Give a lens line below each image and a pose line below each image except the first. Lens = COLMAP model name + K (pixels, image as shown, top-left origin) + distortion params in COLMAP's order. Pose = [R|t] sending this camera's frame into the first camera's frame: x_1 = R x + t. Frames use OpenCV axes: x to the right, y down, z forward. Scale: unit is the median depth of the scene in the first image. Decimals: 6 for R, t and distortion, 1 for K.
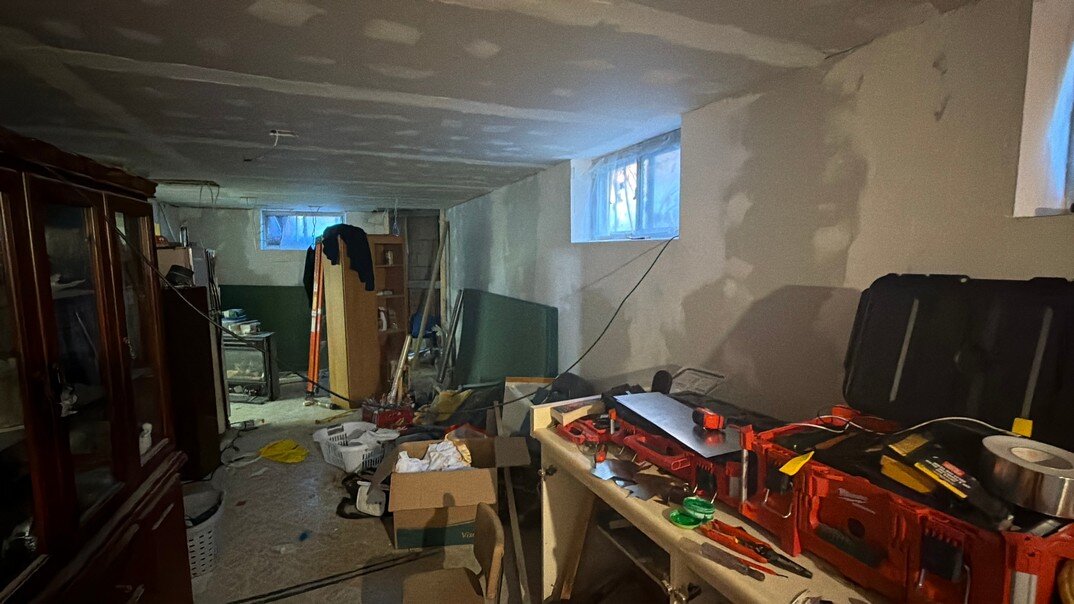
lens RADIAL K [[482.2, 0, 540.2], [0, 482.2, 302.8], [0, 0, 1]] dist [0.002990, -0.000275]
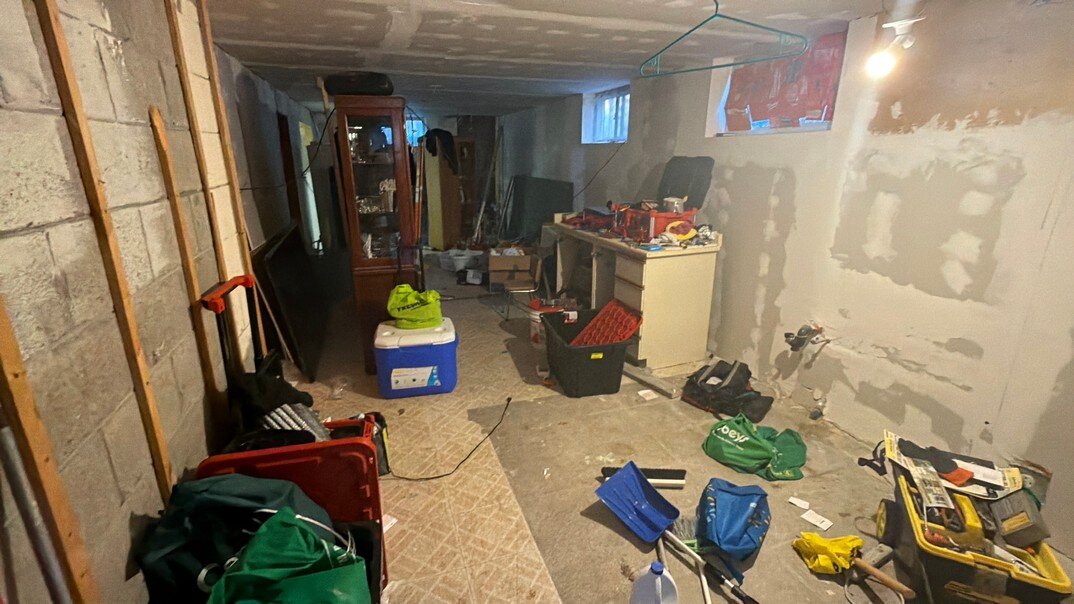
lens RADIAL K [[482.2, 0, 538.2], [0, 482.2, 306.8], [0, 0, 1]] dist [0.002990, -0.000275]
pose [[0.996674, 0.035989, -0.073117, 0.036597], [-0.020213, 0.978339, 0.206020, 0.064999], [0.078947, -0.203857, 0.975812, -0.557426]]
